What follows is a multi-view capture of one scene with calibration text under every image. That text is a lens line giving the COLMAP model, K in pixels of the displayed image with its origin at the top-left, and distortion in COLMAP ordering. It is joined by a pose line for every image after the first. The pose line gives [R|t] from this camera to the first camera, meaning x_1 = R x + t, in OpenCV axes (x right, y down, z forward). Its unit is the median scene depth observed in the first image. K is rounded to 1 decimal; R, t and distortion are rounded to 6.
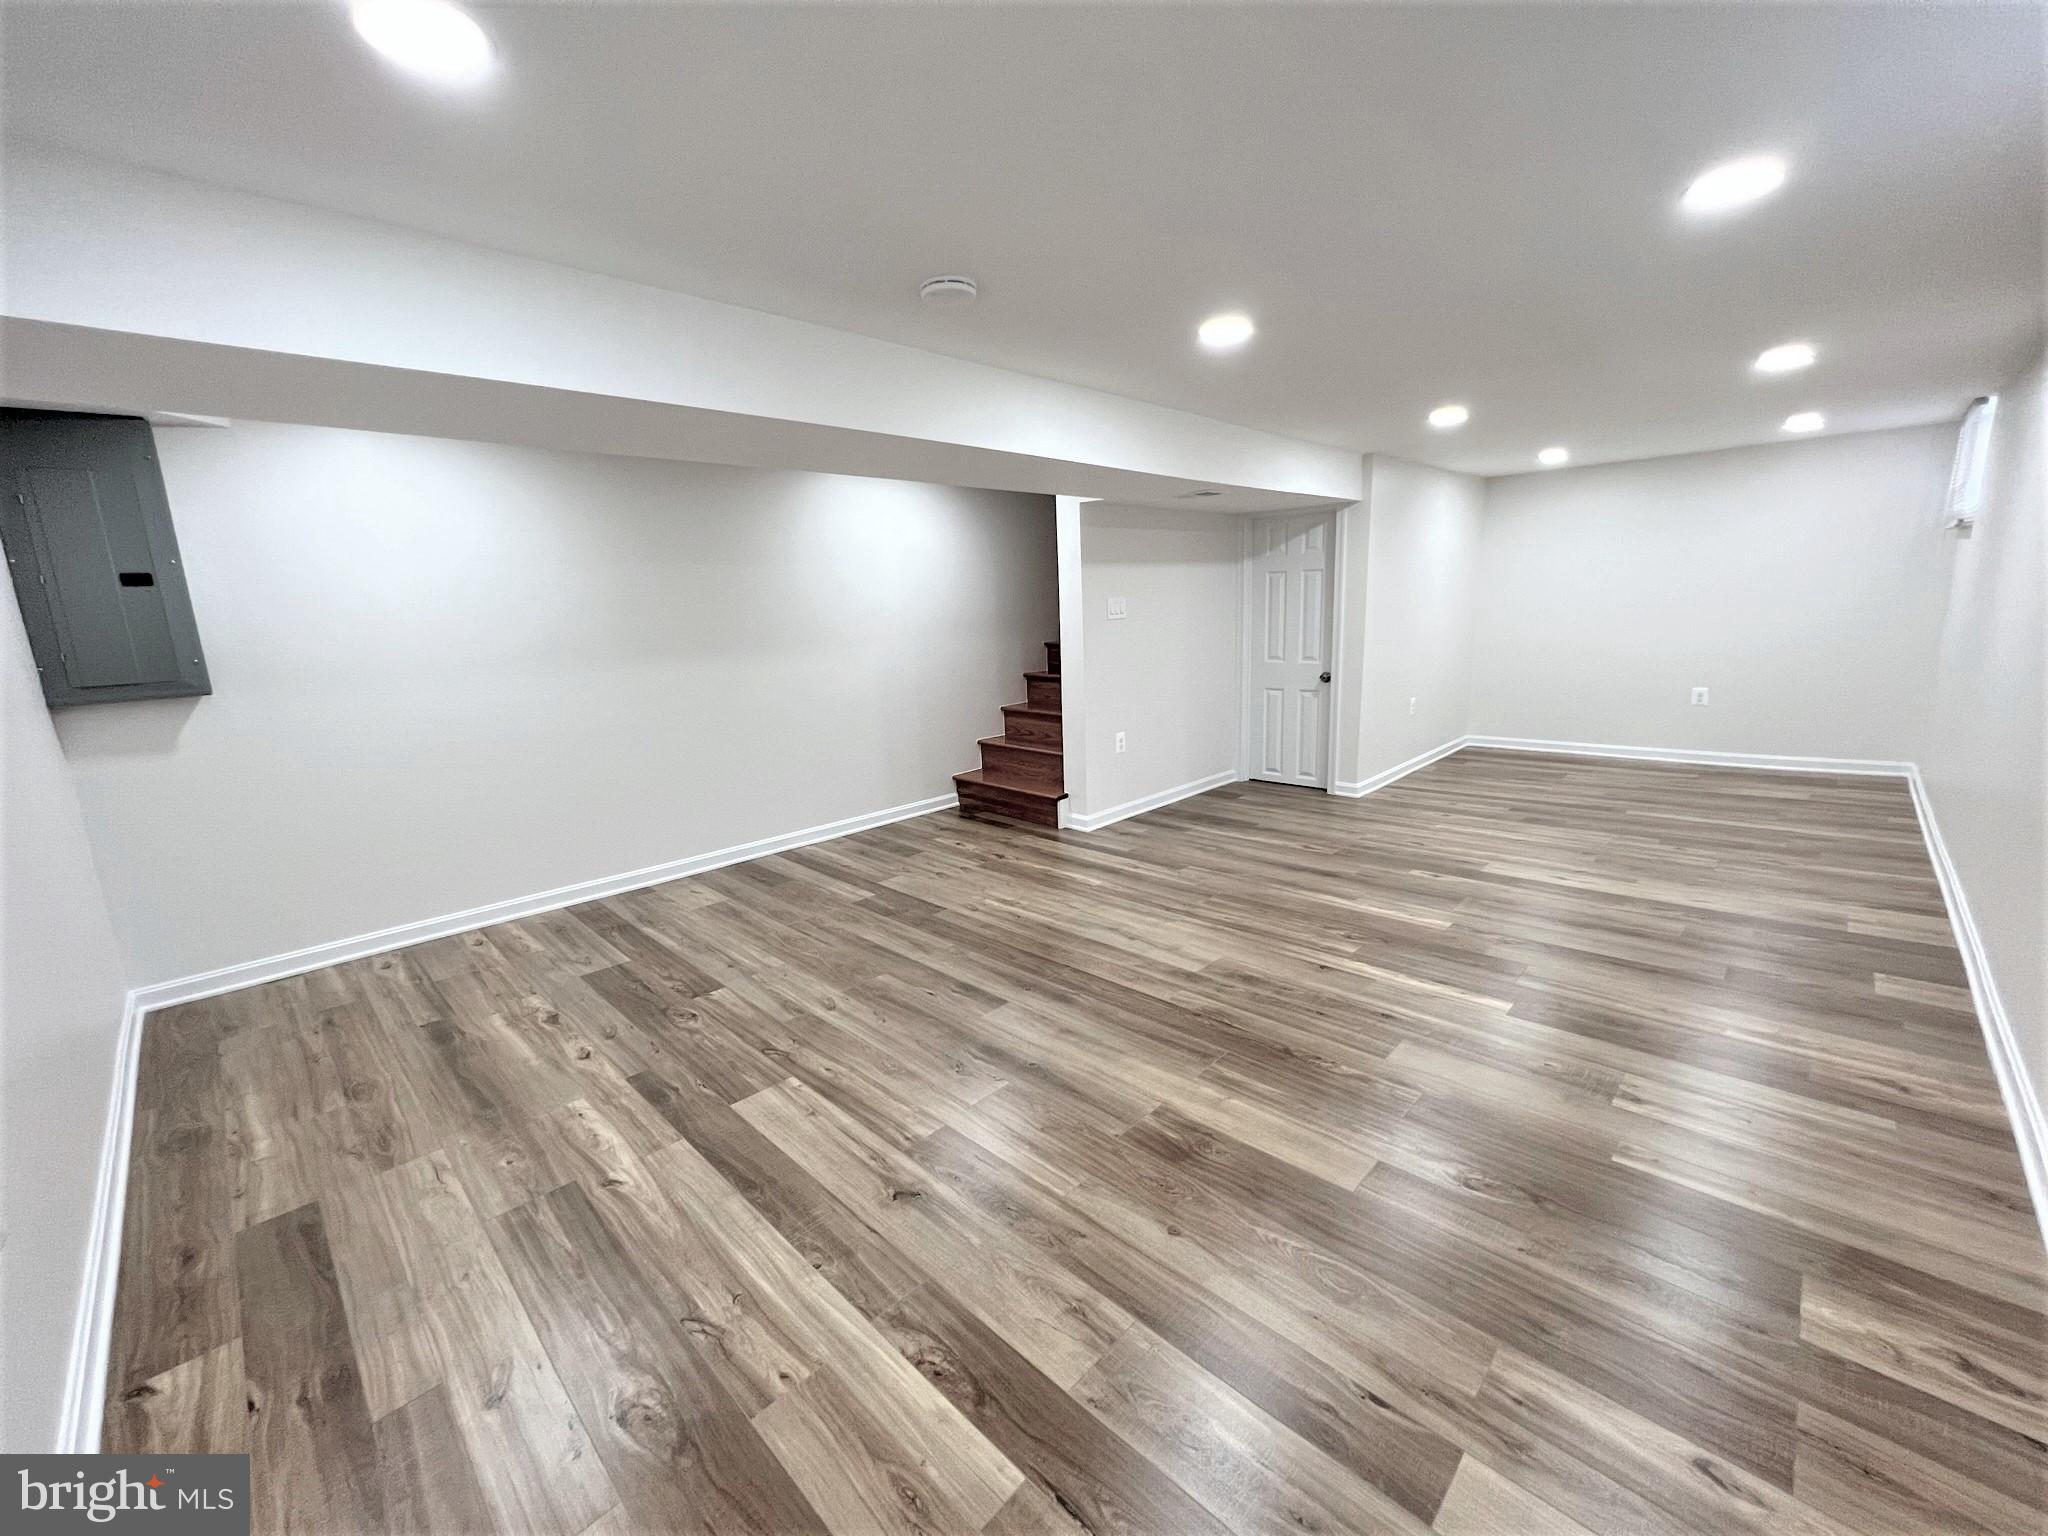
lens RADIAL K [[817.6, 0, 1024.1], [0, 817.6, 762.7], [0, 0, 1]] dist [-0.003009, 0.000145]
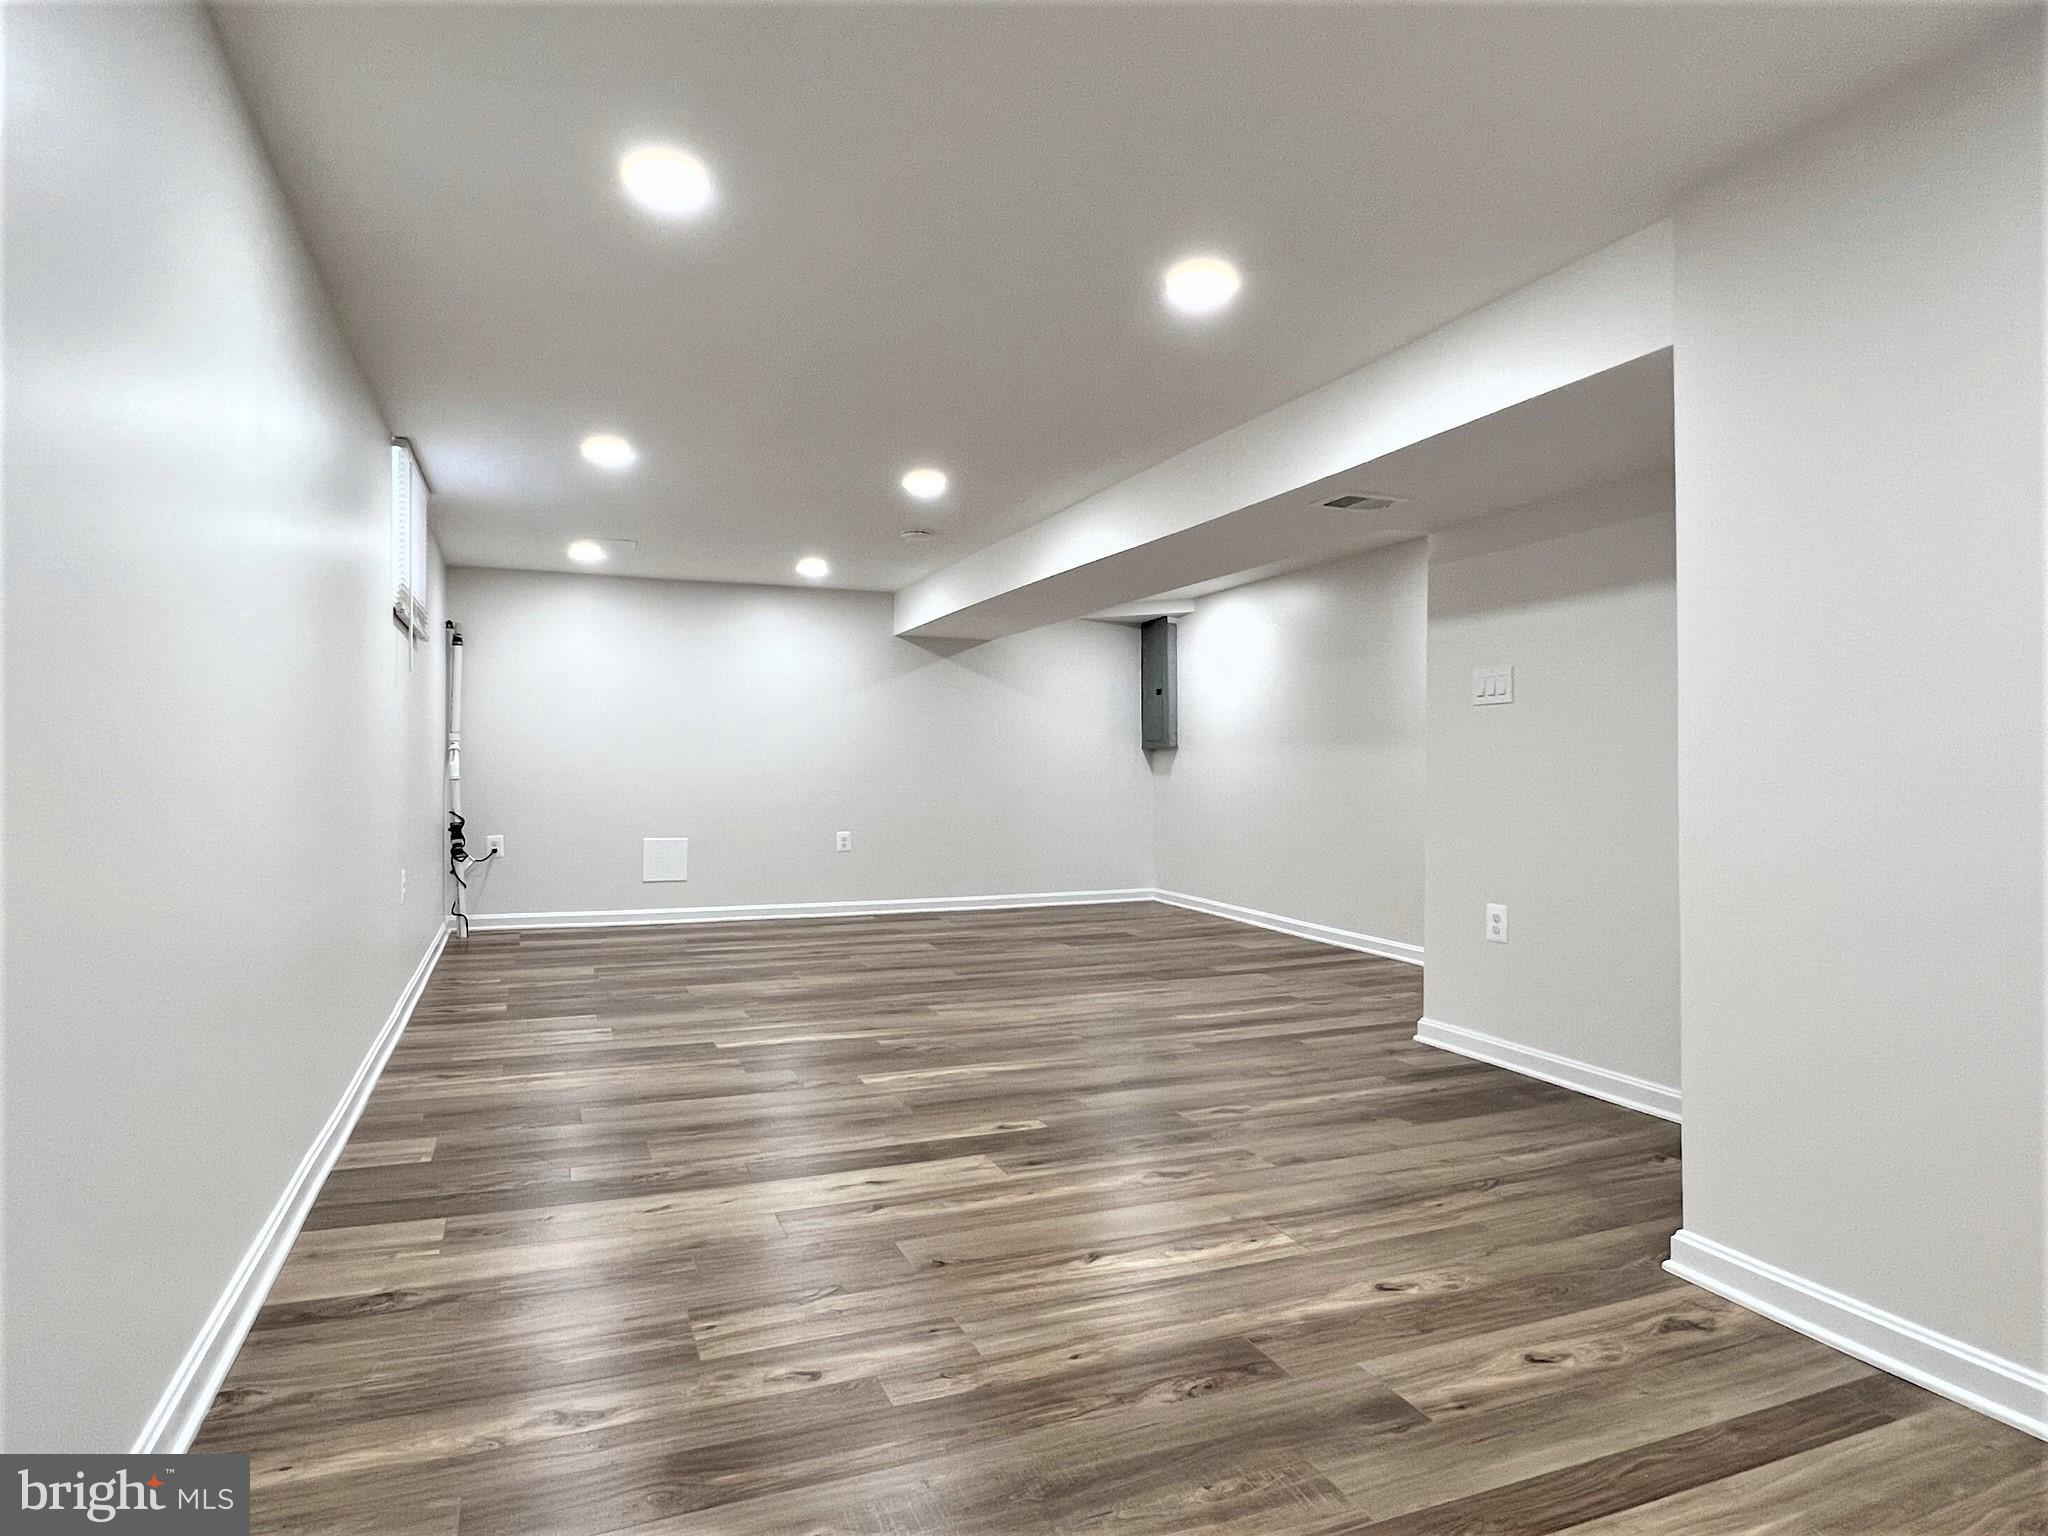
lens RADIAL K [[1176.7, 0, 1024.0], [0, 1176.7, 768.0], [0, 0, 1]] dist [0.001823, 0.000275]
pose [[-0.389201, 0.038052, -0.920367, 1.450368], [-0.168380, 0.979373, 0.111695, -0.242604], [0.905633, 0.198443, -0.374766, 1.461892]]
